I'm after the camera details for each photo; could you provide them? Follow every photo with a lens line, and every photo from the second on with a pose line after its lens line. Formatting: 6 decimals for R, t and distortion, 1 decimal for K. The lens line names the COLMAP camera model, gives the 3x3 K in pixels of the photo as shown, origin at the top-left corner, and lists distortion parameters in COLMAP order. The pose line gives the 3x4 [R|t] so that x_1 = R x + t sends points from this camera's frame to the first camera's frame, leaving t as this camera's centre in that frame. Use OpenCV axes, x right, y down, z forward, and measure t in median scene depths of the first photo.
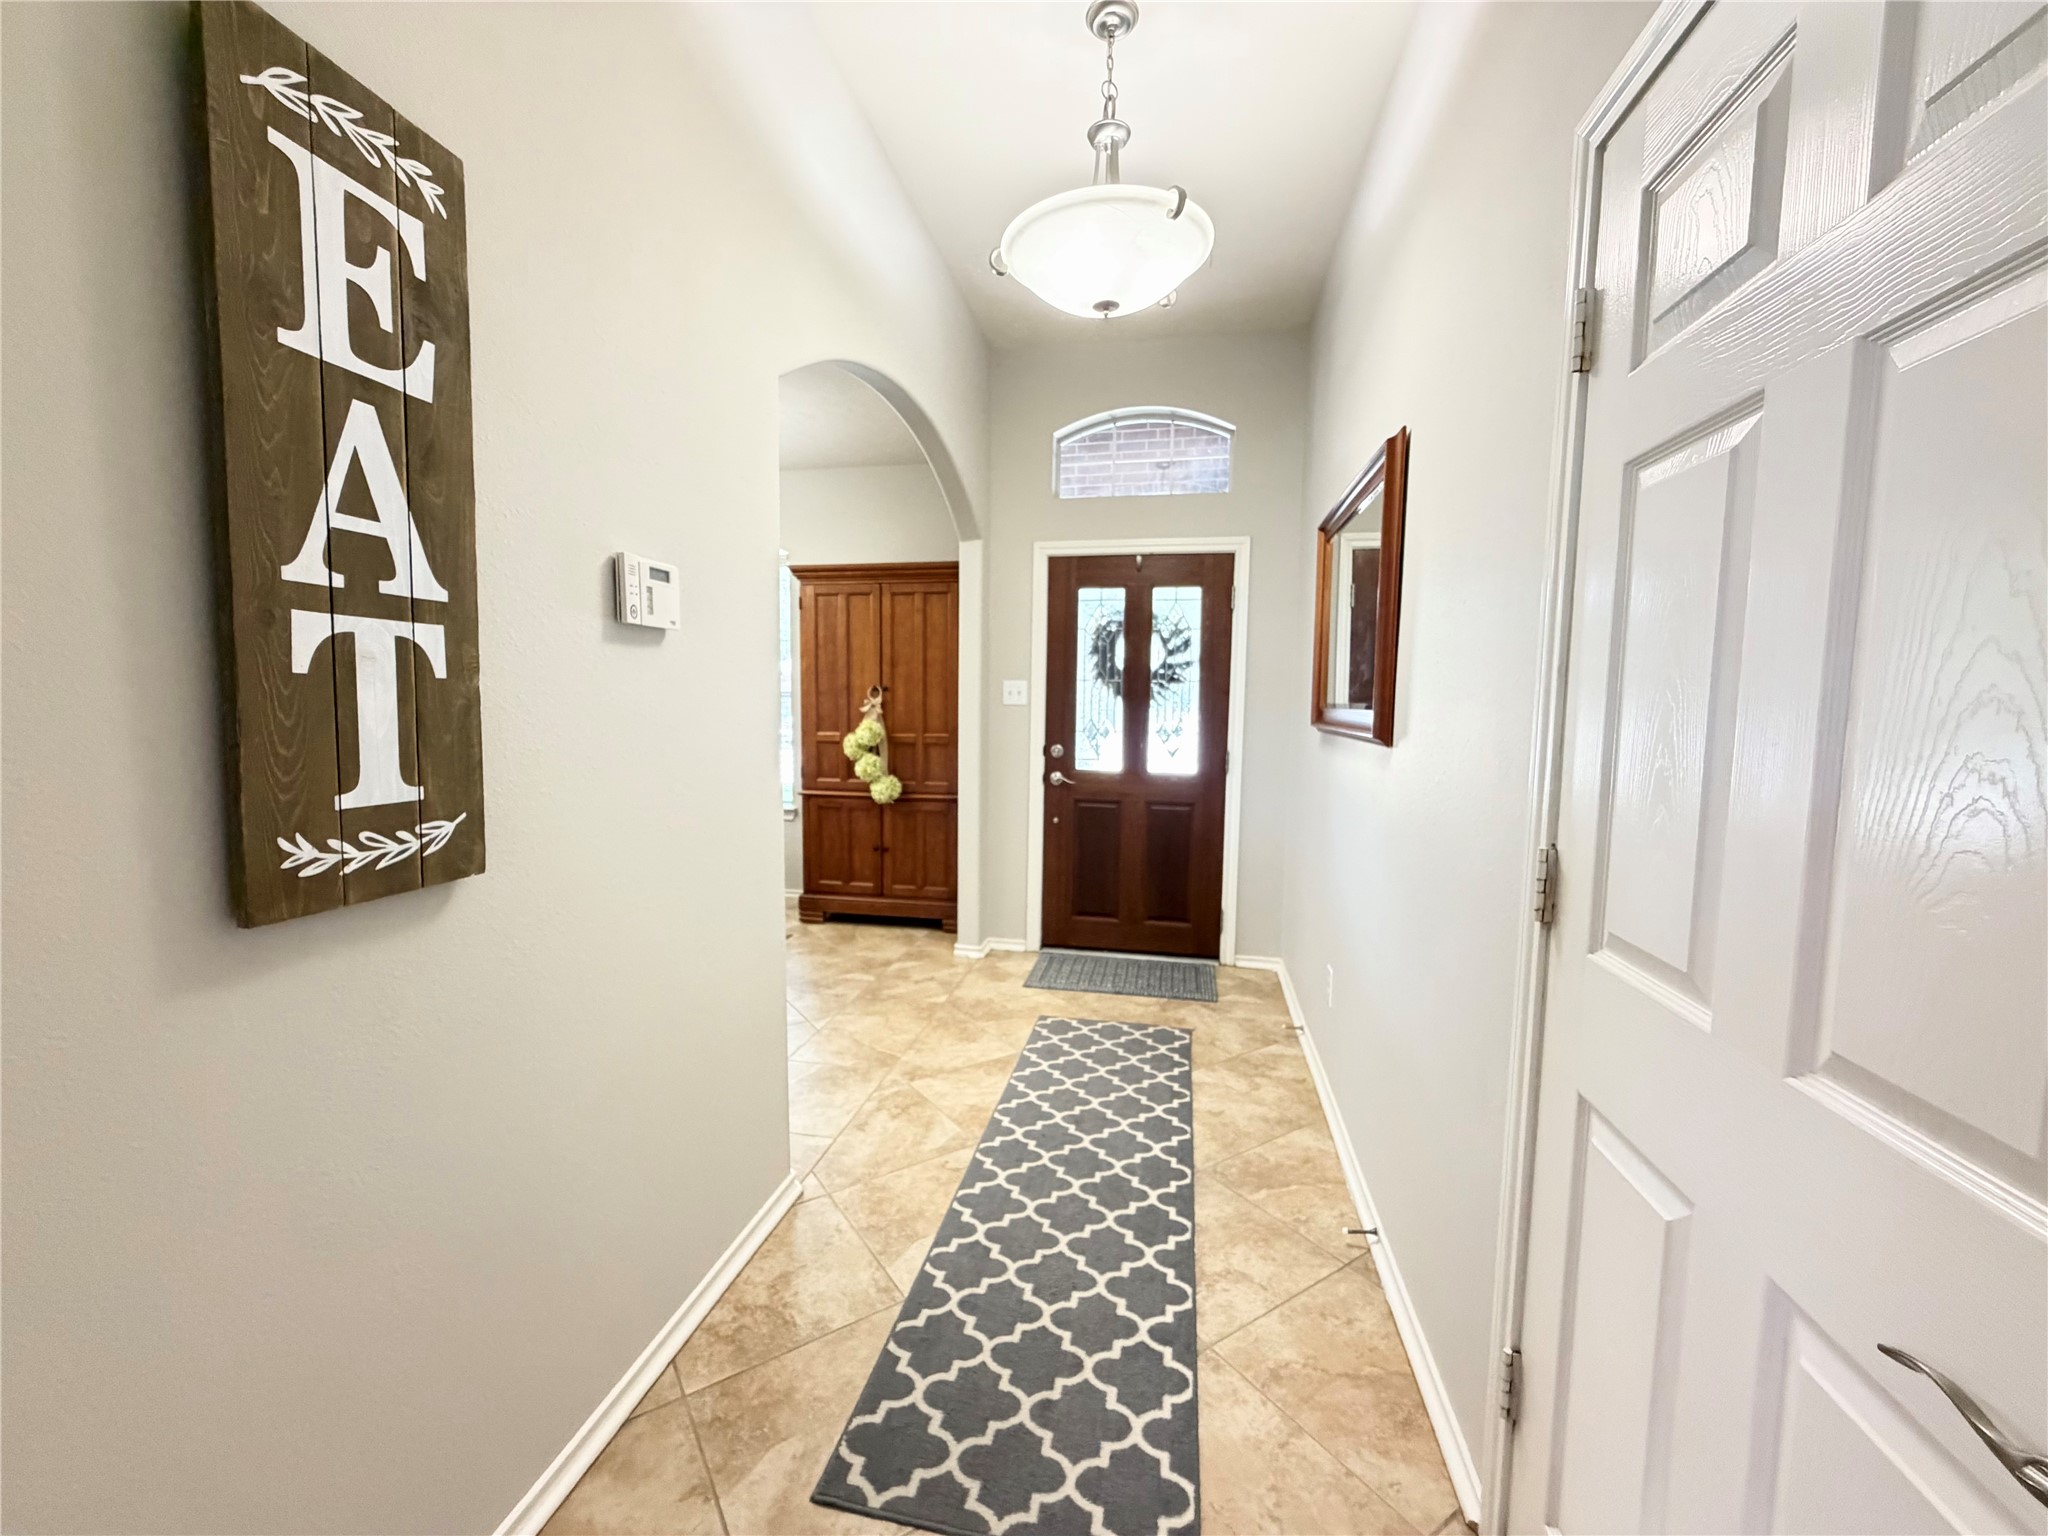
lens RADIAL K [[814.4, 0, 1019.2], [0, 814.4, 770.3], [0, 0, 1]] dist [-0.000529, 0.000139]
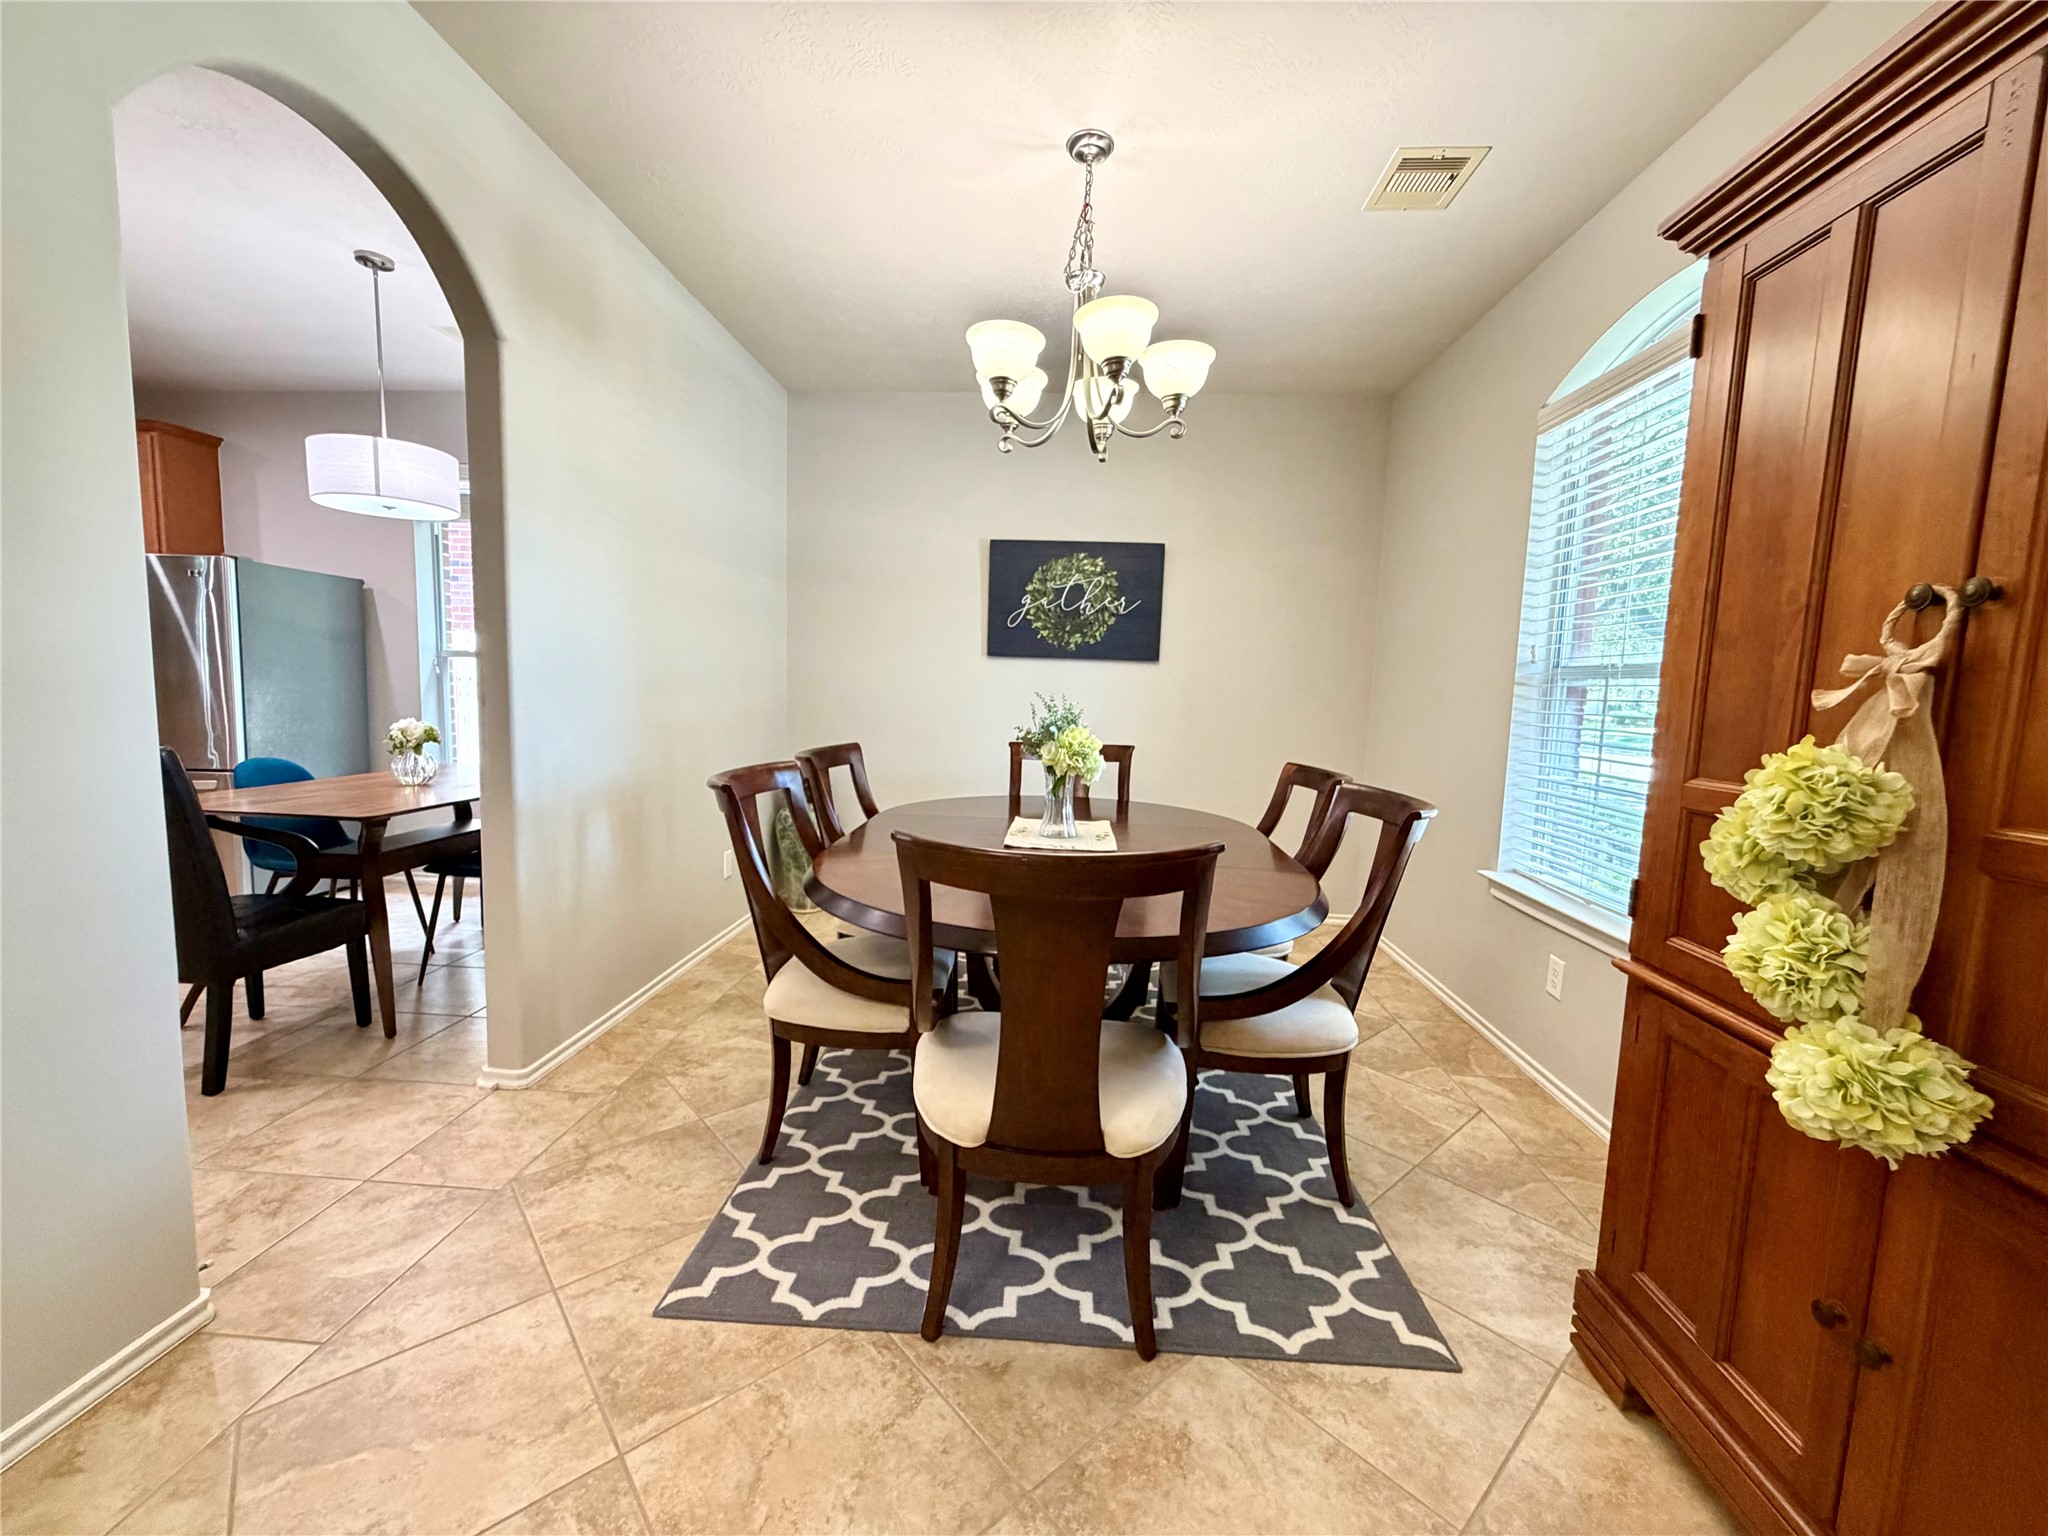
lens RADIAL K [[814.4, 0, 1019.2], [0, 814.4, 770.3], [0, 0, 1]] dist [-0.000529, 0.000139]
pose [[0.128731, 0.097781, -0.986847, 0.002900], [-0.112601, 0.990133, 0.083418, -0.052167], [0.985266, 0.100381, 0.138471, 0.815114]]
